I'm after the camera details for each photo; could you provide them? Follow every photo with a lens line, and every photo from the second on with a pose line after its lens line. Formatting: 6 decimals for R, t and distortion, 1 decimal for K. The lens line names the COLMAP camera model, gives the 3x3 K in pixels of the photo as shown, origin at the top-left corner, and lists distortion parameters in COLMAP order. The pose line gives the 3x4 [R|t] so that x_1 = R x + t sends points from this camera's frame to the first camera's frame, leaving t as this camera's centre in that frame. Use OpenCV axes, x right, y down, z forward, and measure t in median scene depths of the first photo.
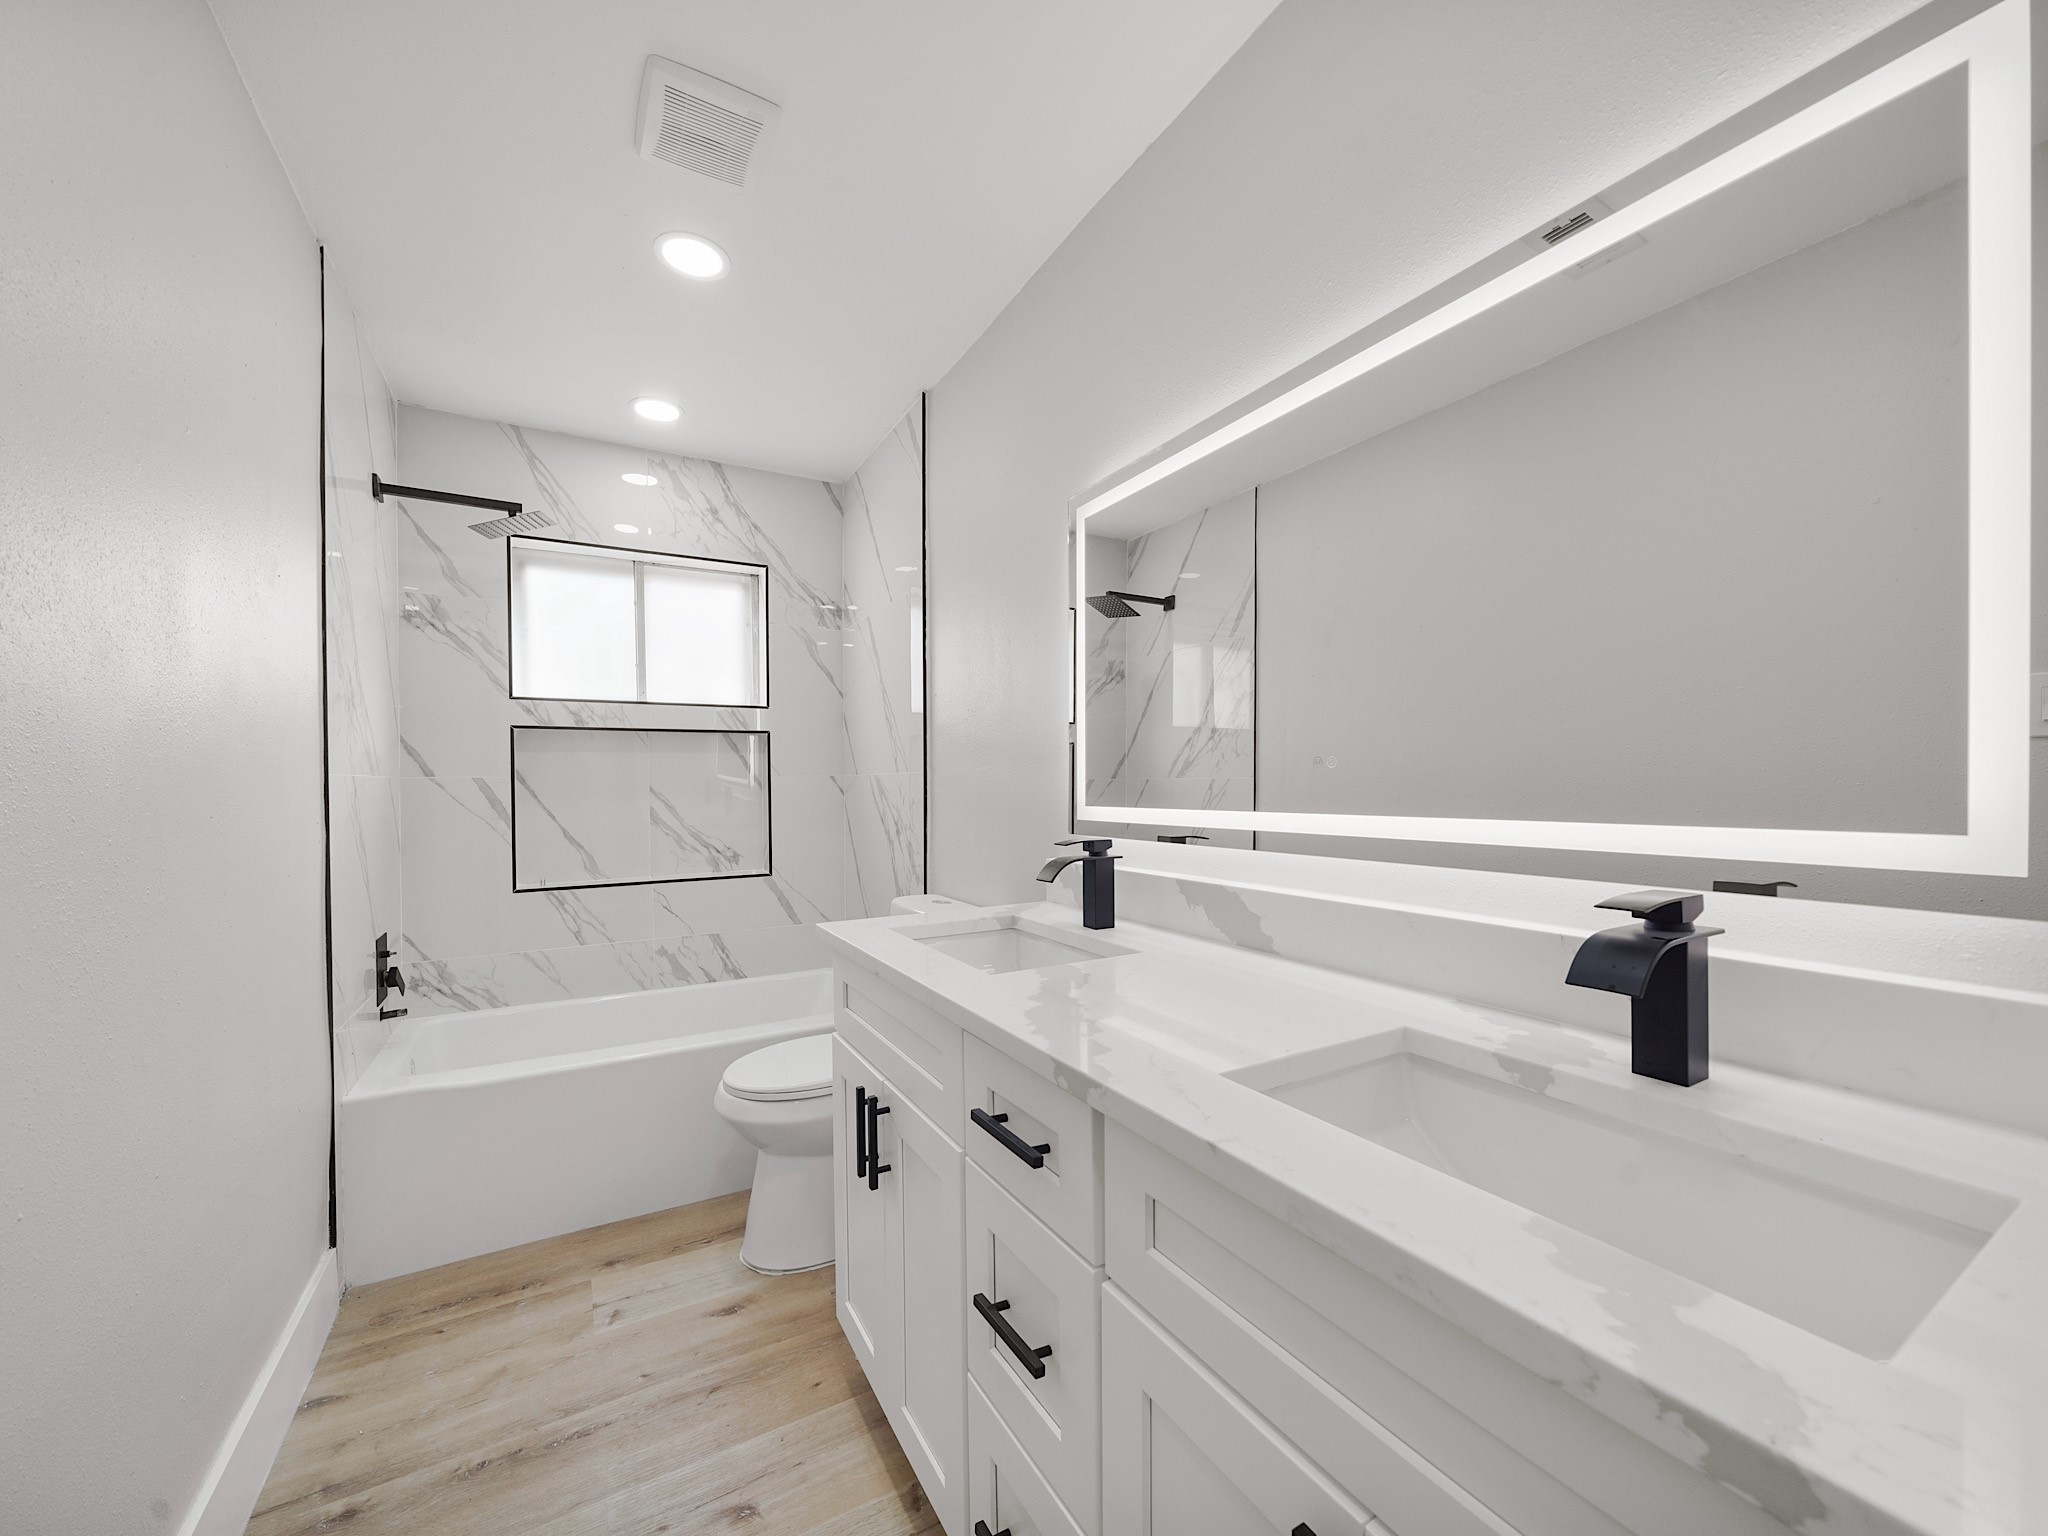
lens RADIAL K [[792.9, 0, 1026.0], [0, 792.9, 784.8], [0, 0, 1]] dist [-0.007349, -0.000423]
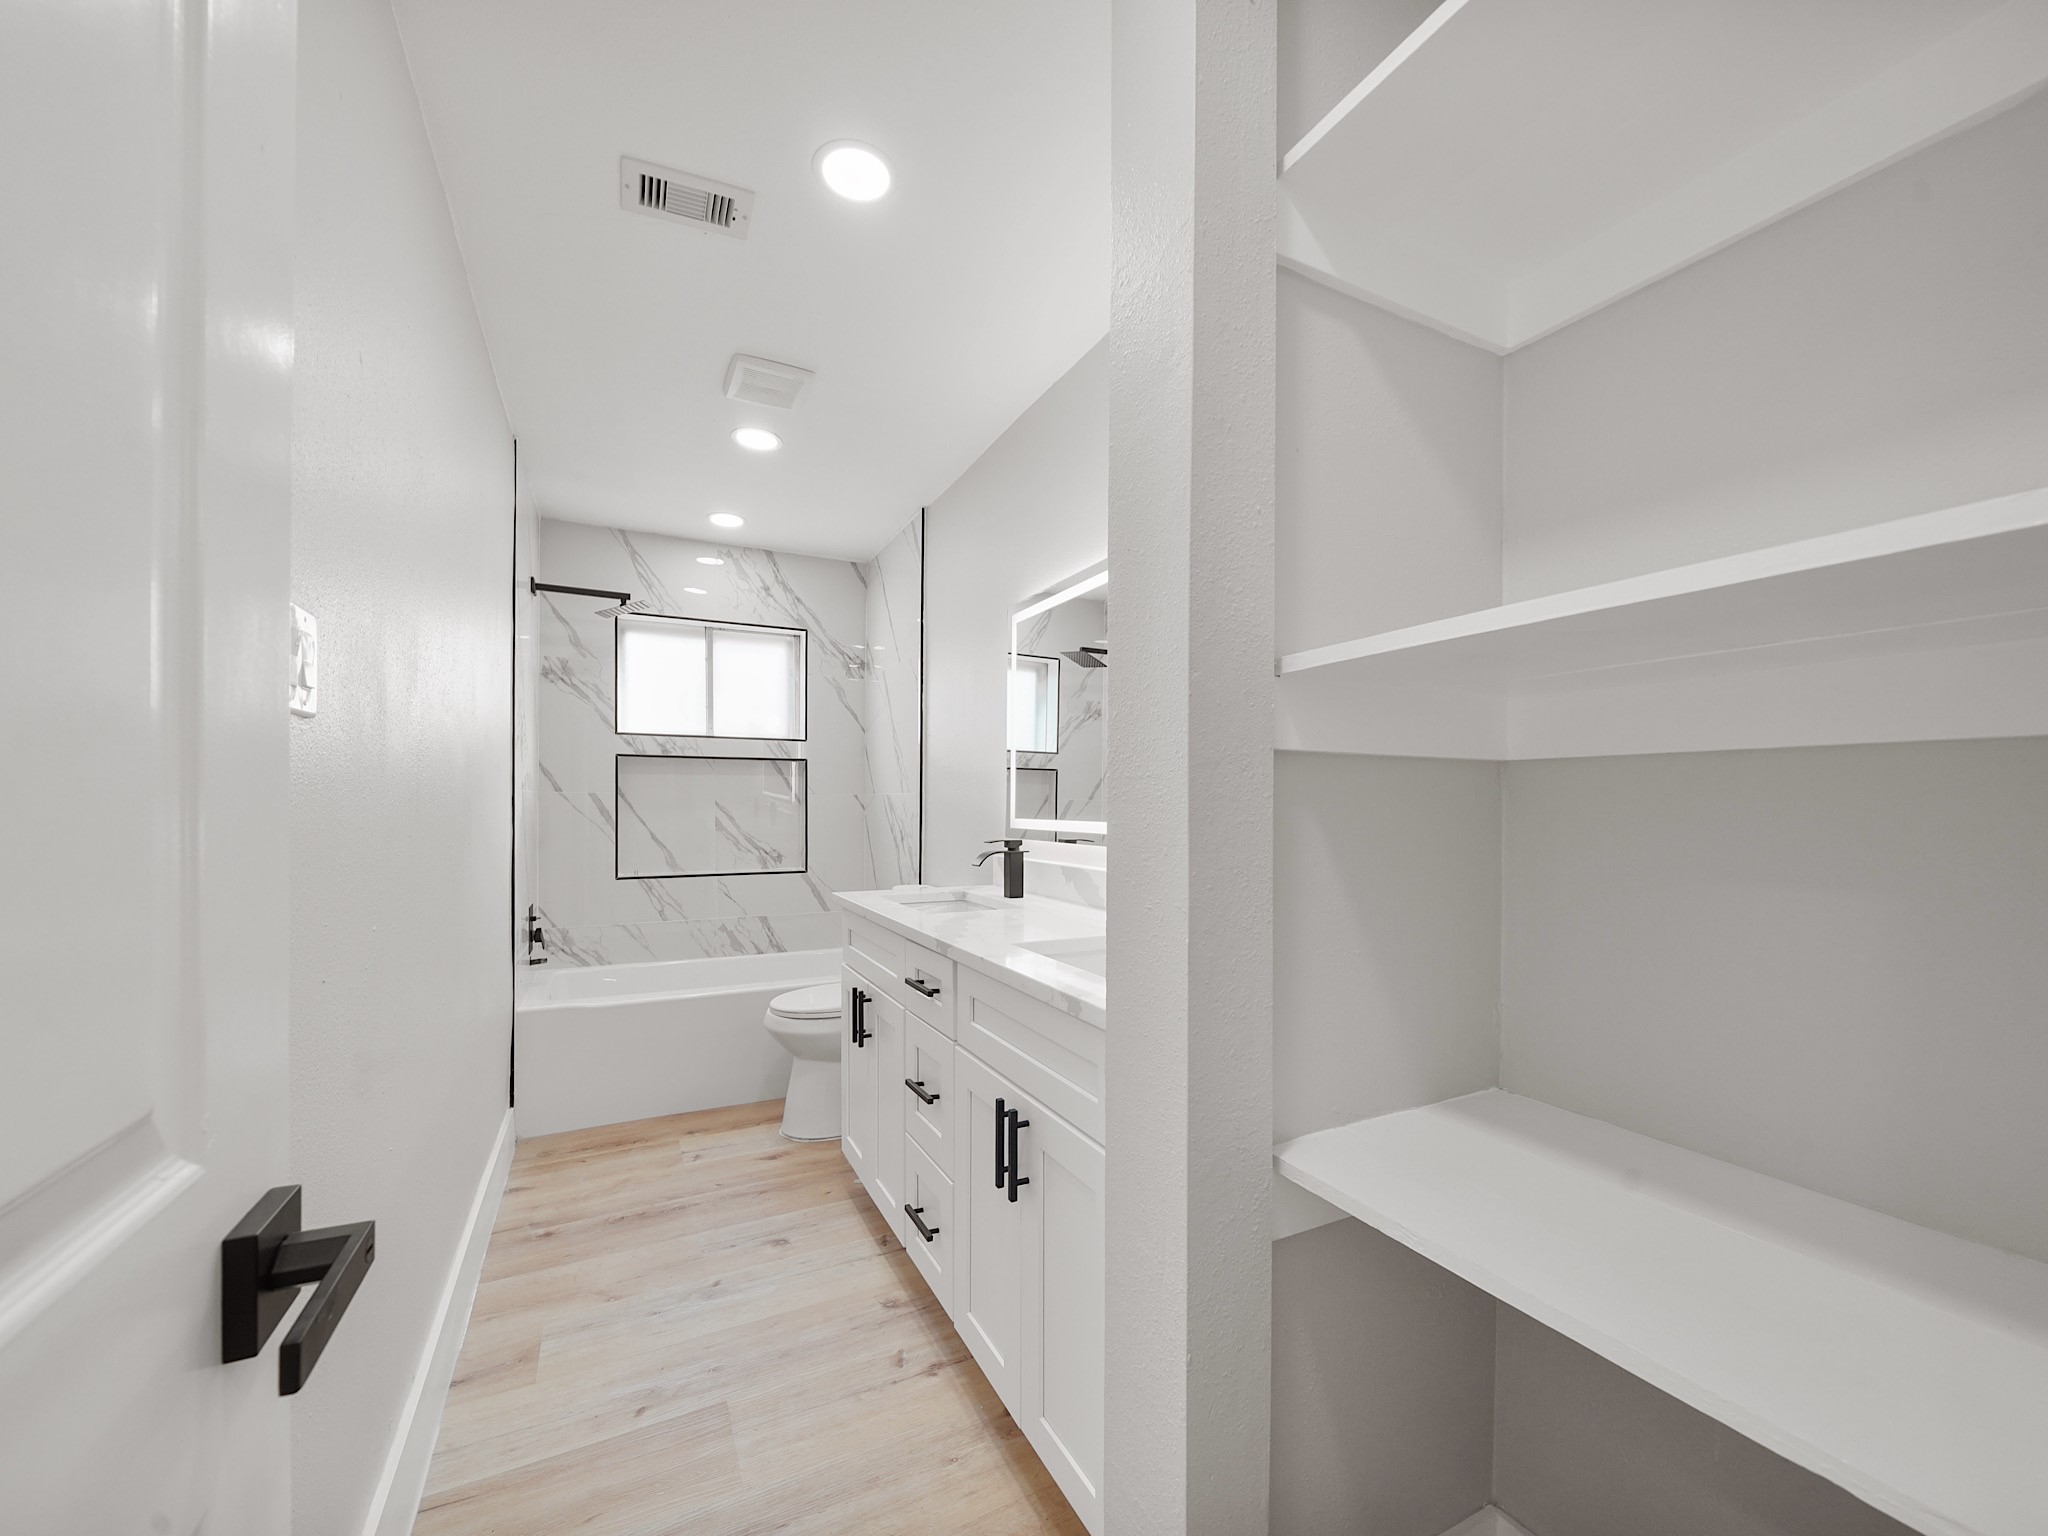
lens RADIAL K [[792.9, 0, 1014.3], [0, 792.9, 806.0], [0, 0, 1]] dist [-0.007349, -0.000423]
pose [[0.998007, 0.013935, -0.061553, 0.120601], [-0.013832, 0.999902, 0.002097, 0.000594], [0.061576, -0.001242, 0.998102, -0.341893]]
